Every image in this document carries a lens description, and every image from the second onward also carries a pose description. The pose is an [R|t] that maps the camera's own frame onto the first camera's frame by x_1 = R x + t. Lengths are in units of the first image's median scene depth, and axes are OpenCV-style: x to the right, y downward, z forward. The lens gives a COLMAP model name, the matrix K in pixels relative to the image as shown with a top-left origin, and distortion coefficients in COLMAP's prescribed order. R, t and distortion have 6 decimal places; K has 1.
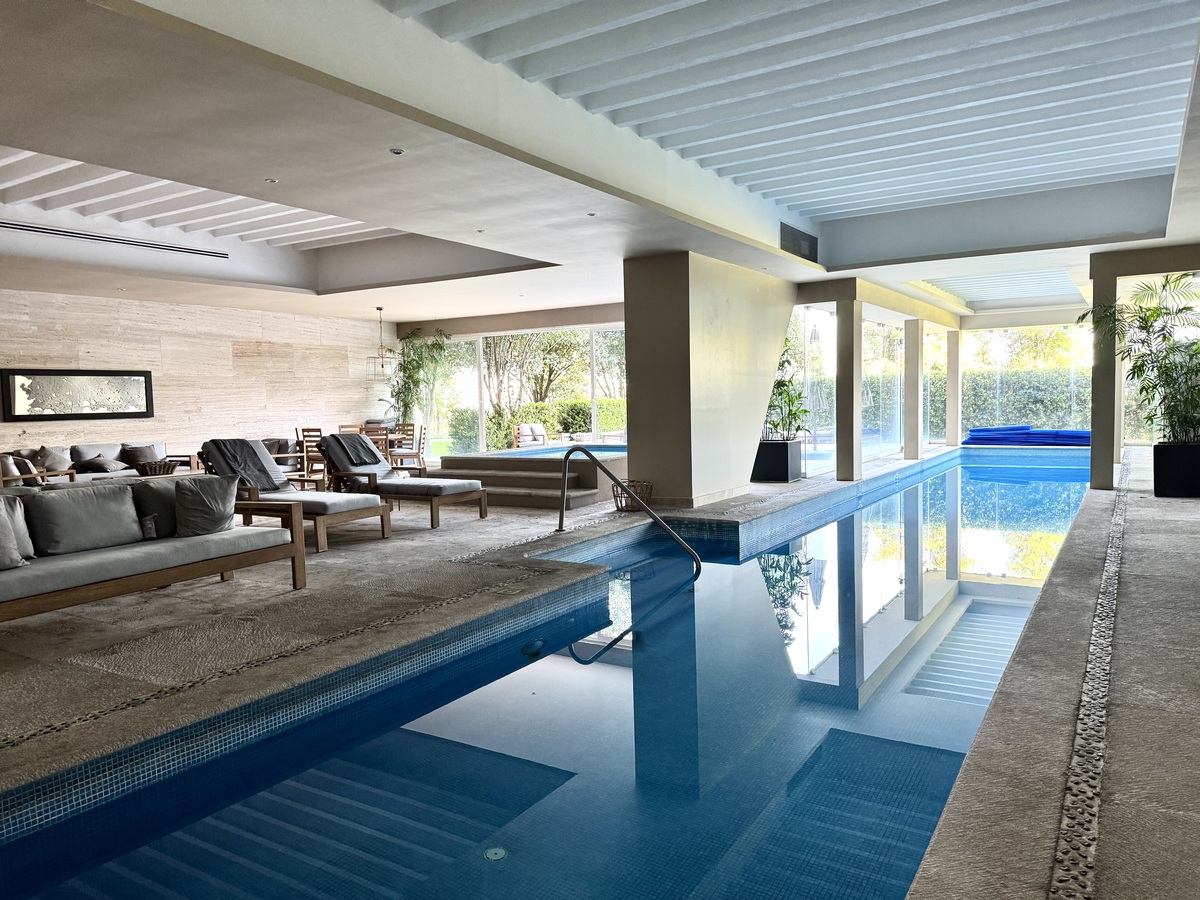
lens RADIAL K [[851.1, 0, 600.6], [0, 851.1, 450.4], [0, 0, 1]] dist [-0.005831, -0.000510]
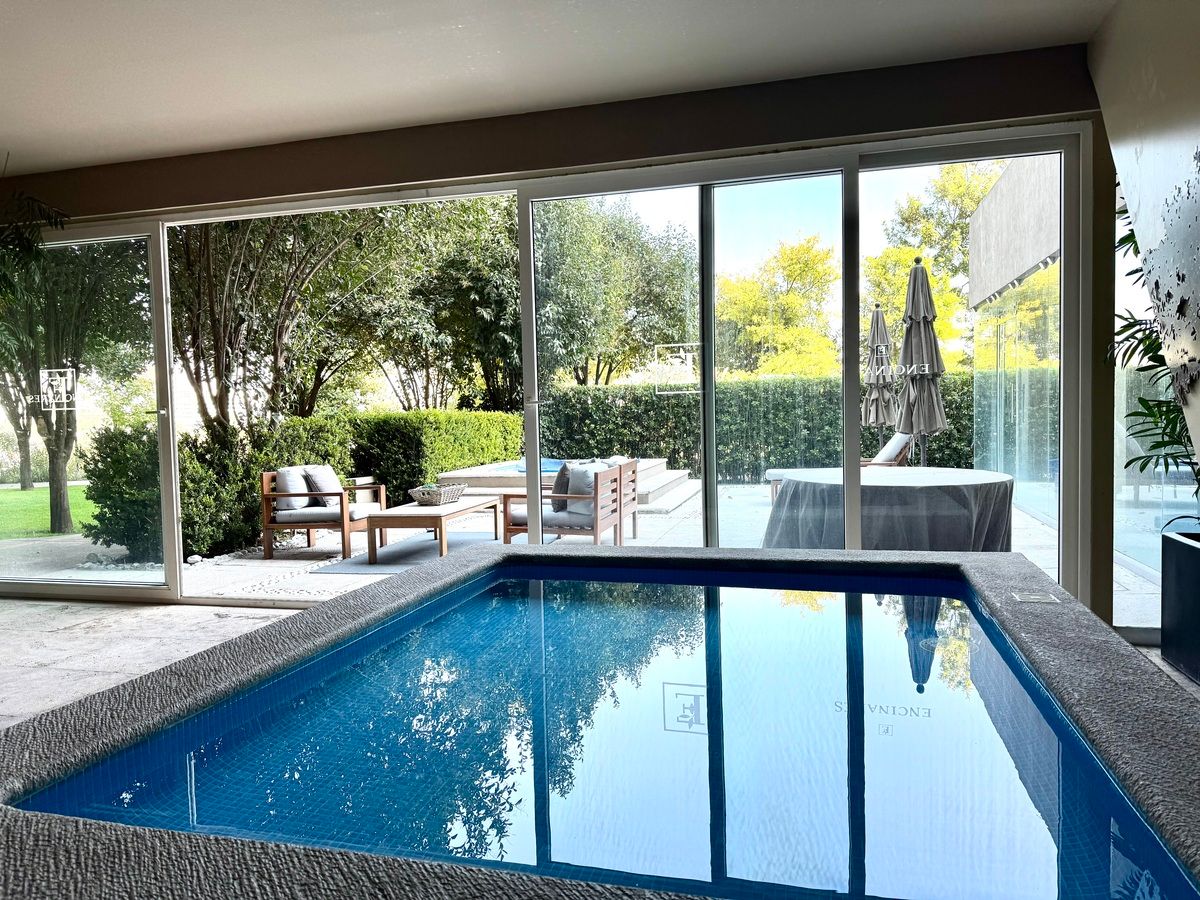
lens RADIAL K [[851.1, 0, 598.7], [0, 851.1, 450.2], [0, 0, 1]] dist [-0.005831, -0.000510]
pose [[0.958630, -0.013393, 0.284339, -0.059193], [0.019772, 0.999613, -0.019575, -0.026448], [-0.283967, 0.024387, 0.958524, 0.532375]]
